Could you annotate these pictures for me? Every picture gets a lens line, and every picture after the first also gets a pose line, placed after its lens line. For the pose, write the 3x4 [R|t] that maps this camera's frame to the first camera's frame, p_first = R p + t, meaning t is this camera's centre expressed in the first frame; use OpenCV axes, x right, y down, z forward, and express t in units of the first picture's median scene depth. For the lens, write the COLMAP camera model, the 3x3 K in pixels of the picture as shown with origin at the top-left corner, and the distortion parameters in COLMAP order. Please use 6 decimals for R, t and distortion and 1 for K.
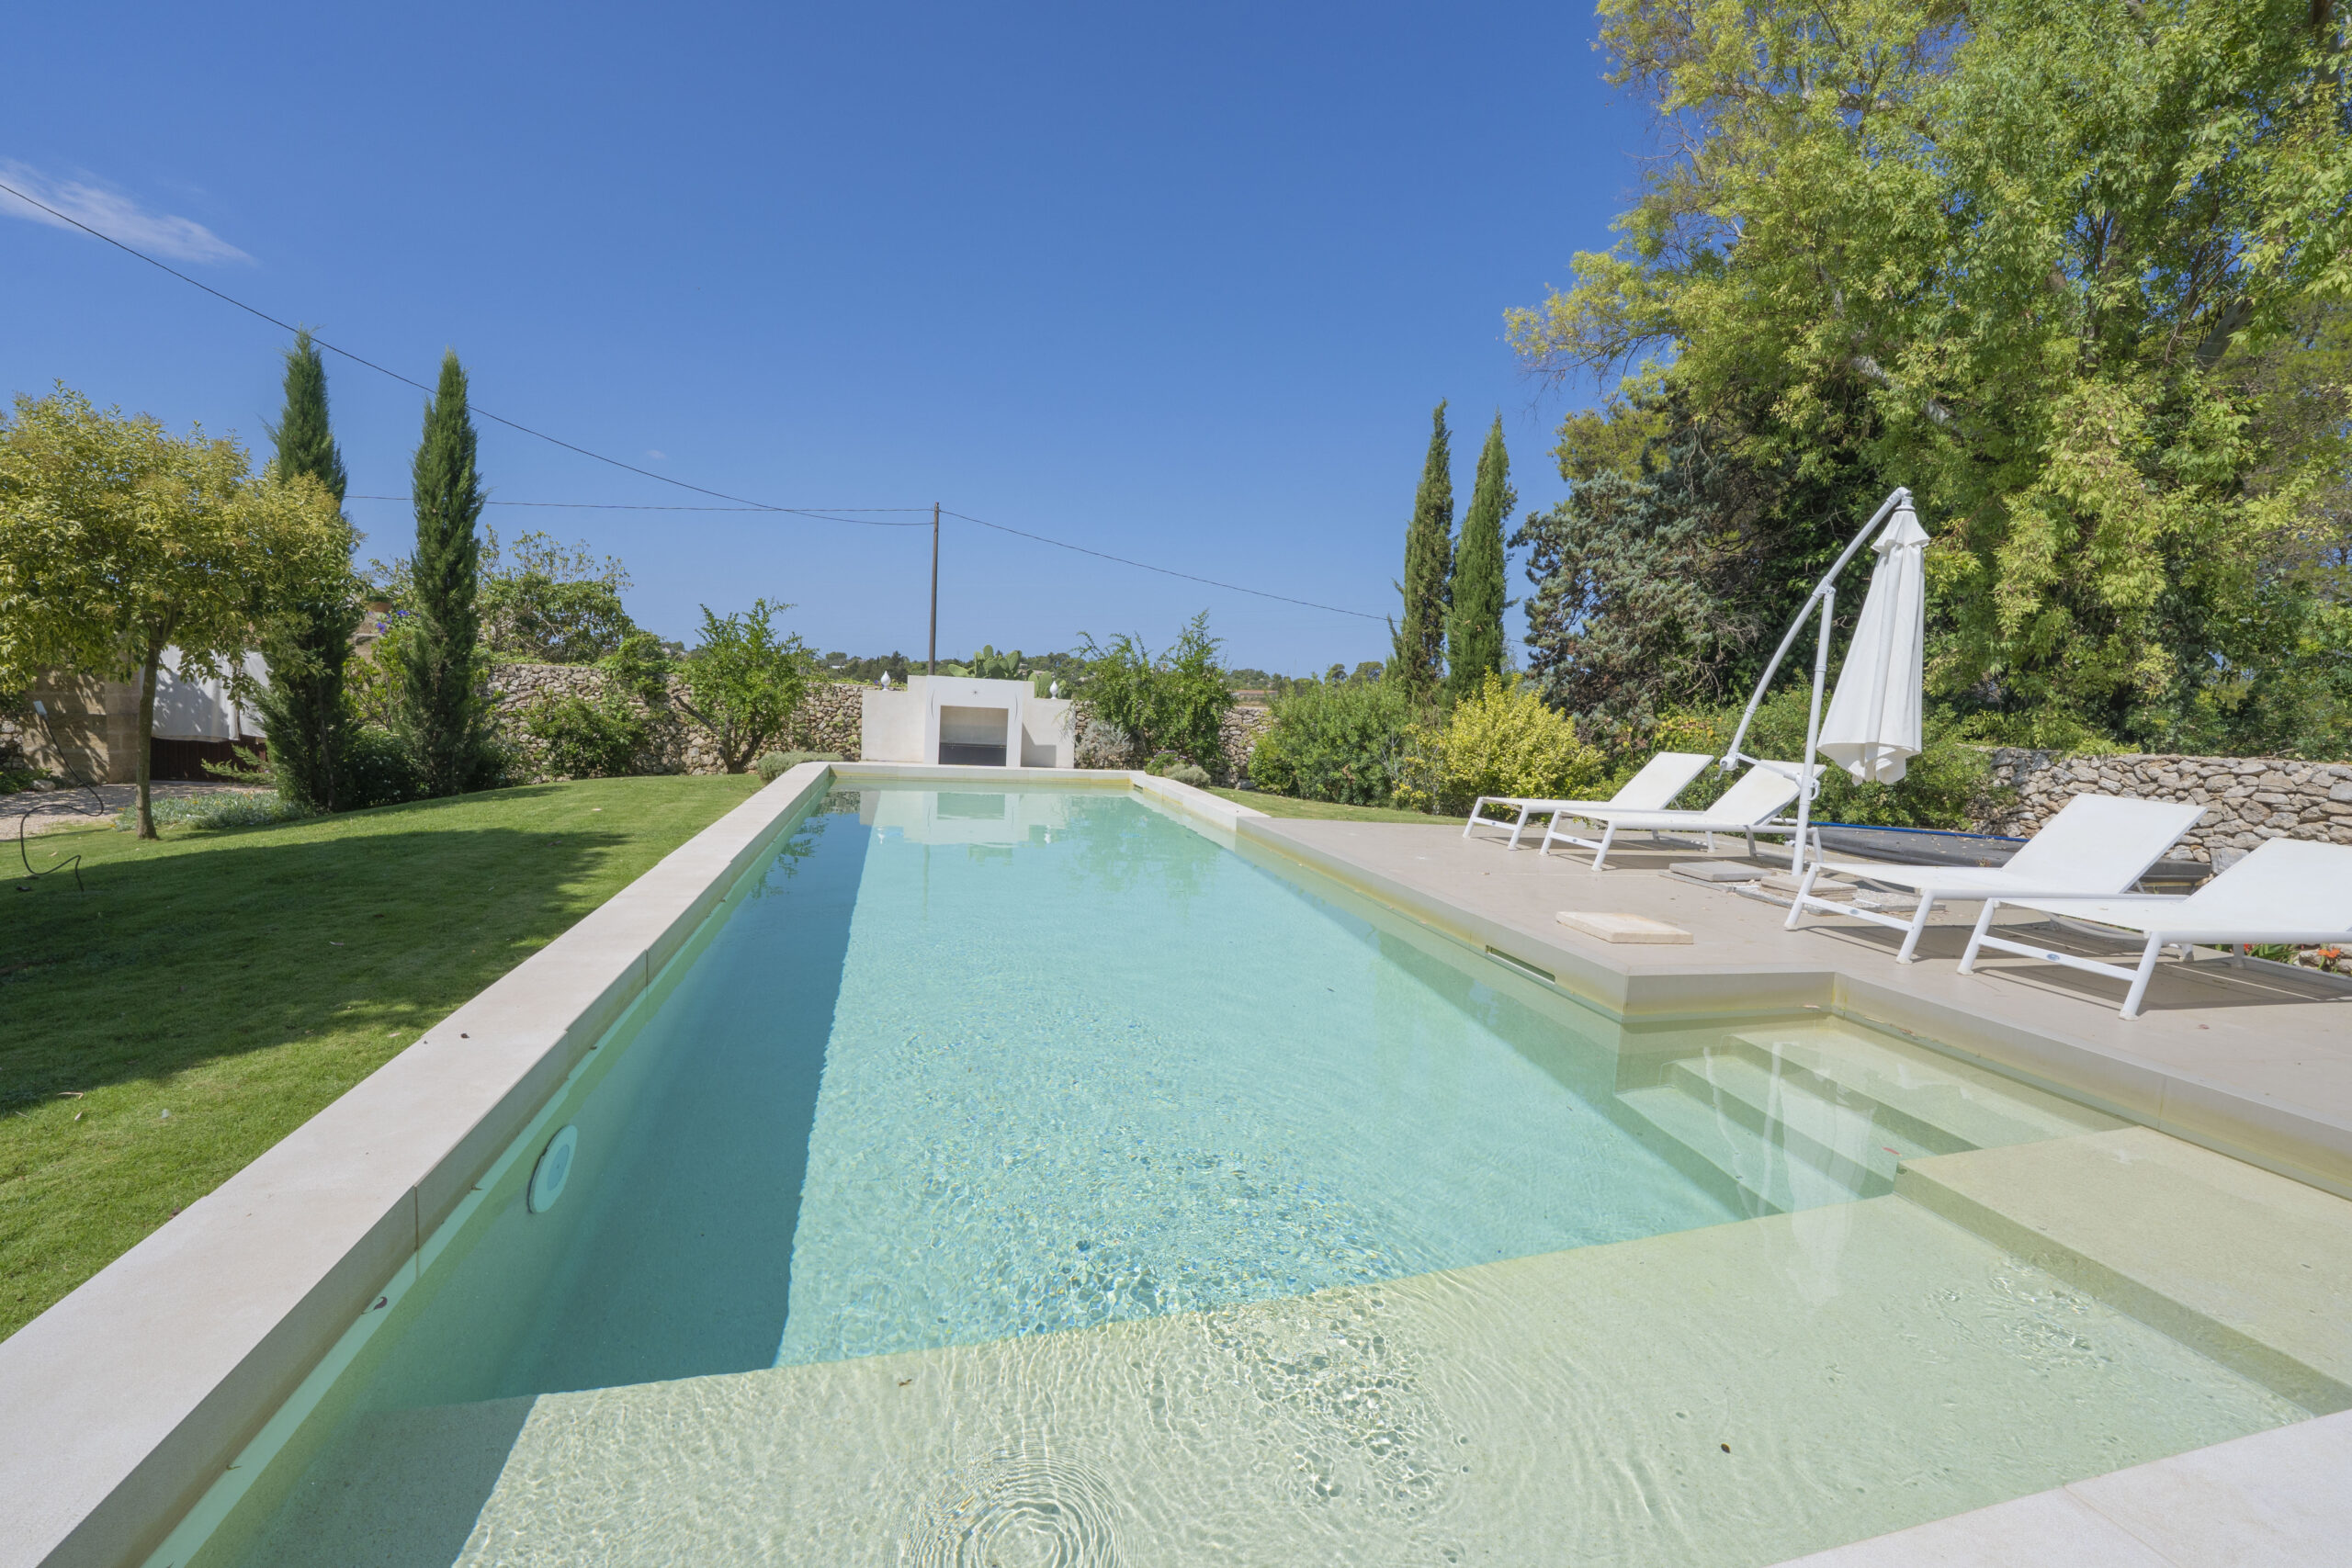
lens RADIAL K [[960.8, 0, 1167.9], [0, 960.8, 782.3], [0, 0, 1]] dist [0.000285, -0.004965]
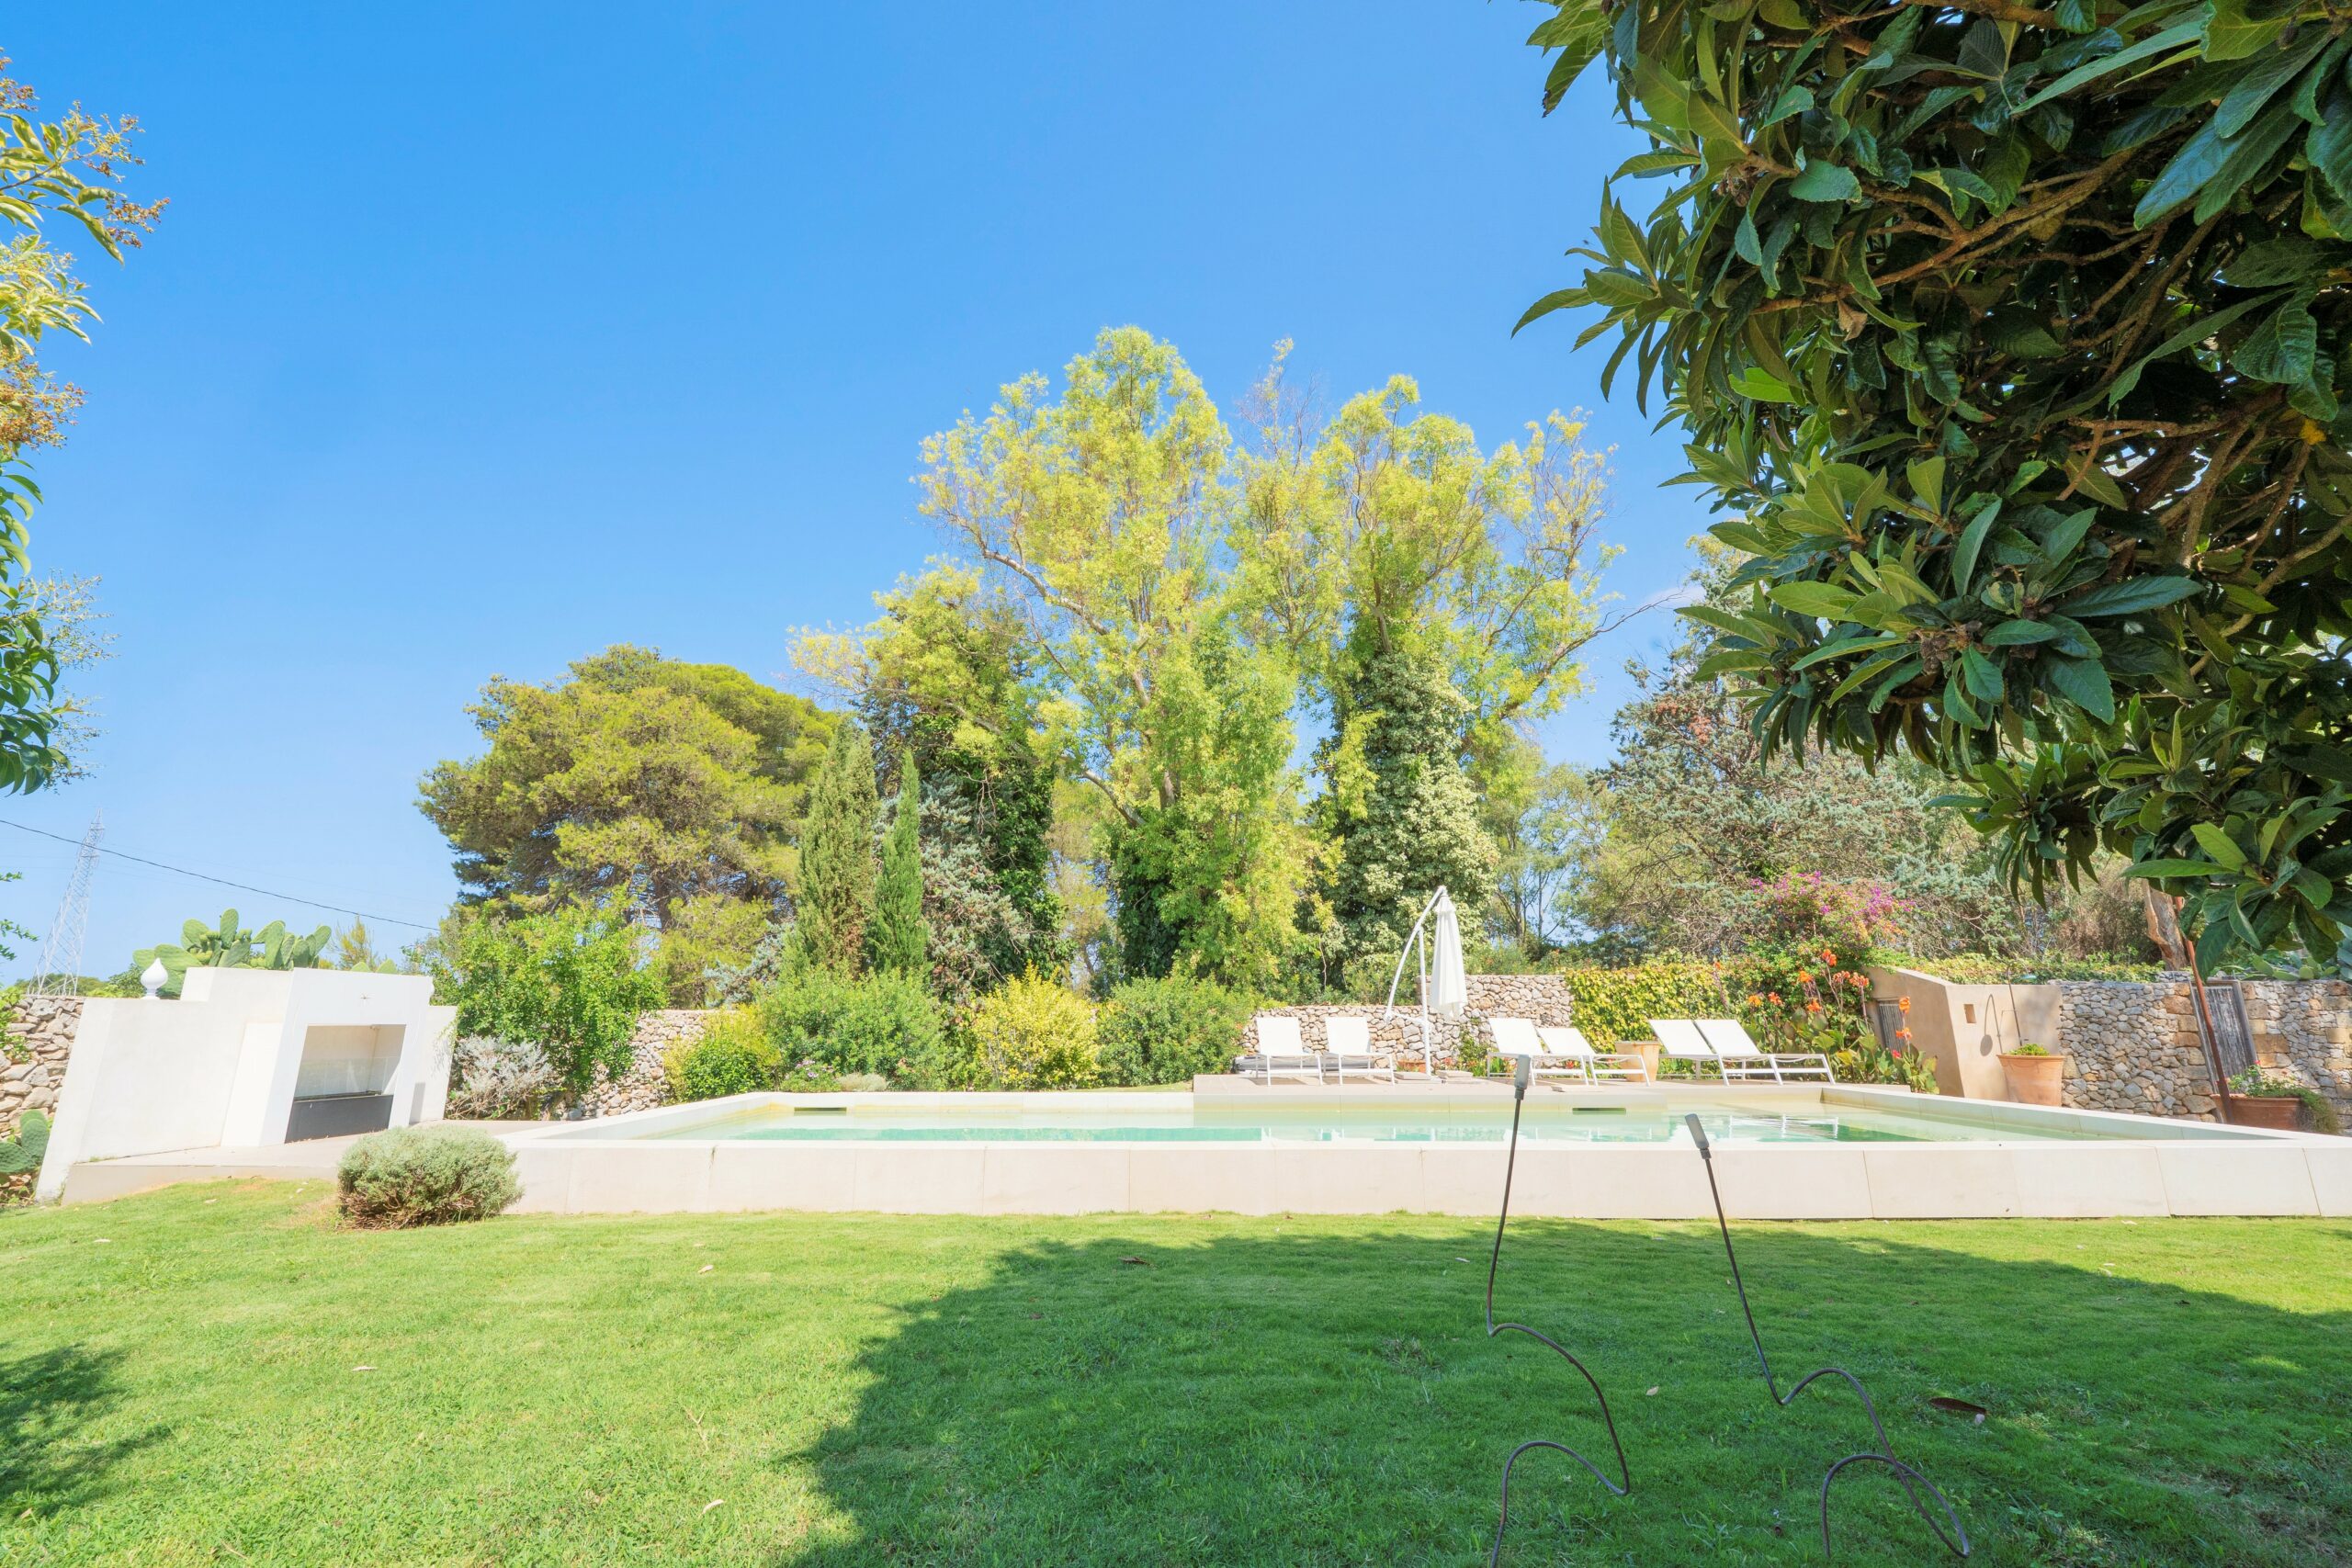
lens RADIAL K [[960.8, 0, 1167.9], [0, 960.8, 782.3], [0, 0, 1]] dist [0.000285, -0.004965]
pose [[0.296840, 0.176946, 0.938390, -0.581296], [0.100209, 0.971485, -0.214885, -0.046482], [-0.949655, 0.157822, 0.270644, 0.358252]]
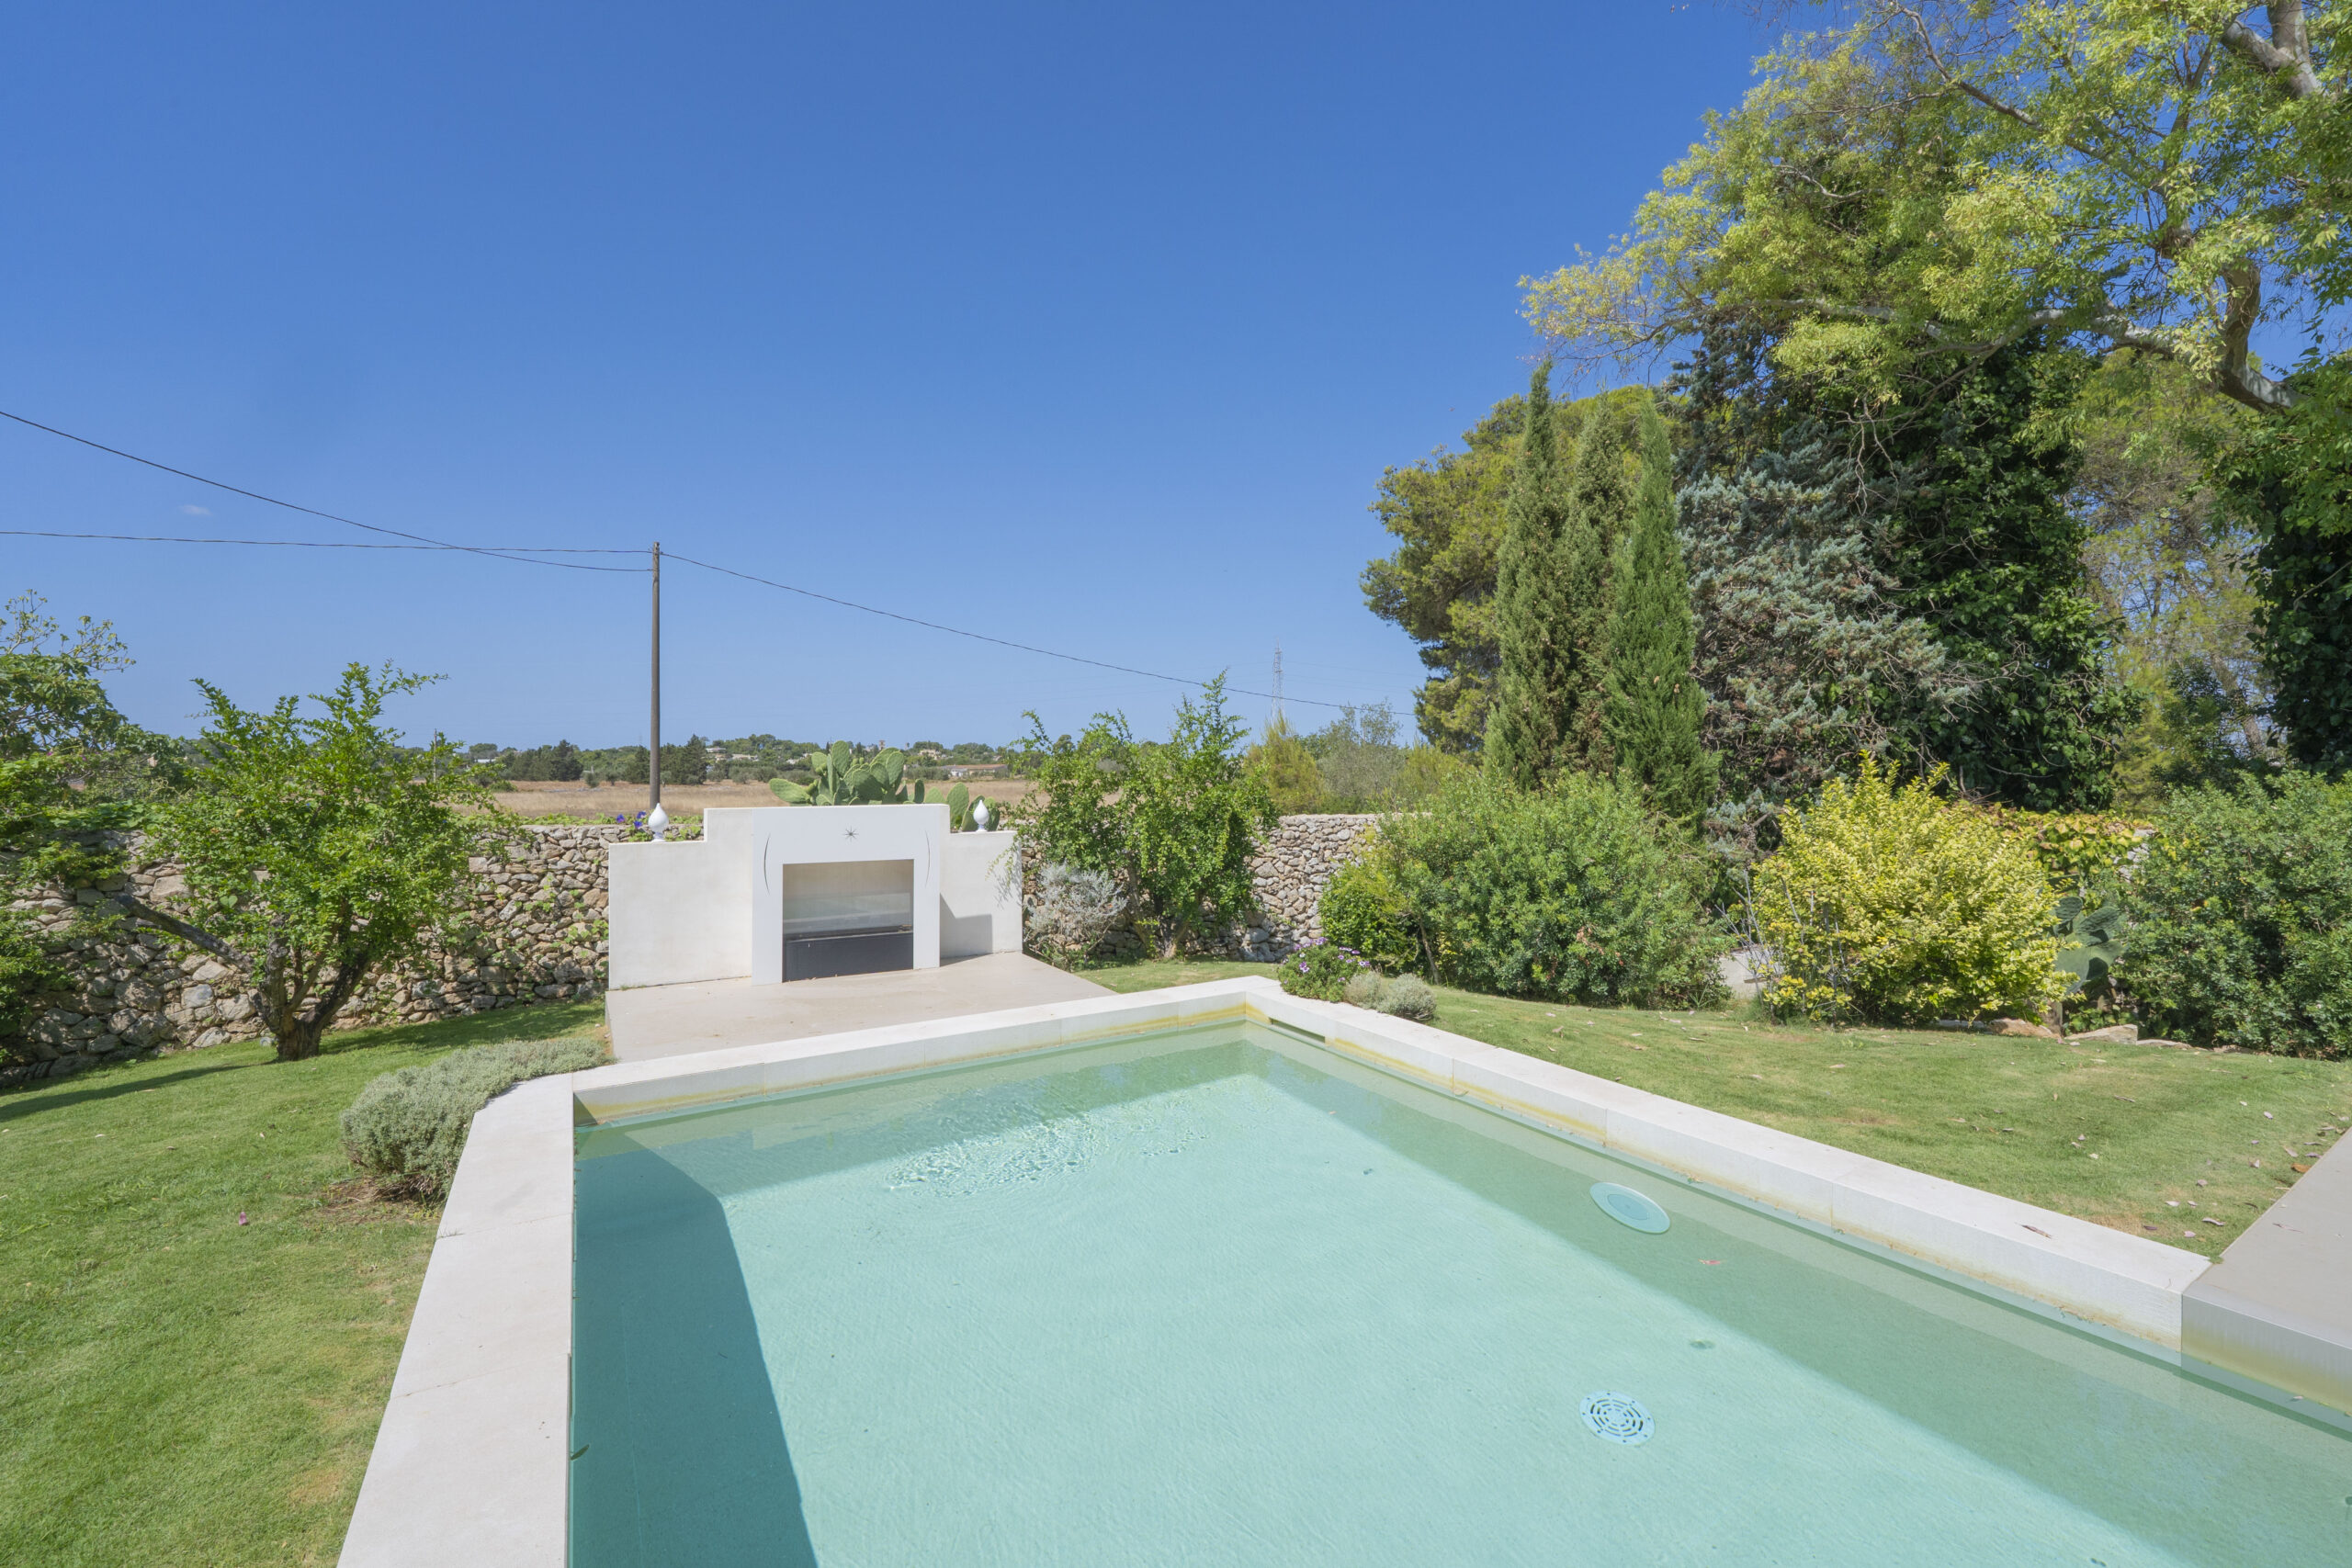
lens RADIAL K [[960.8, 0, 1167.9], [0, 960.8, 782.3], [0, 0, 1]] dist [0.000285, -0.004965]
pose [[0.957438, -0.052302, 0.283859, -0.172817], [0.073163, 0.995304, -0.063386, -0.072193], [-0.279211, 0.081456, 0.956769, 0.426048]]
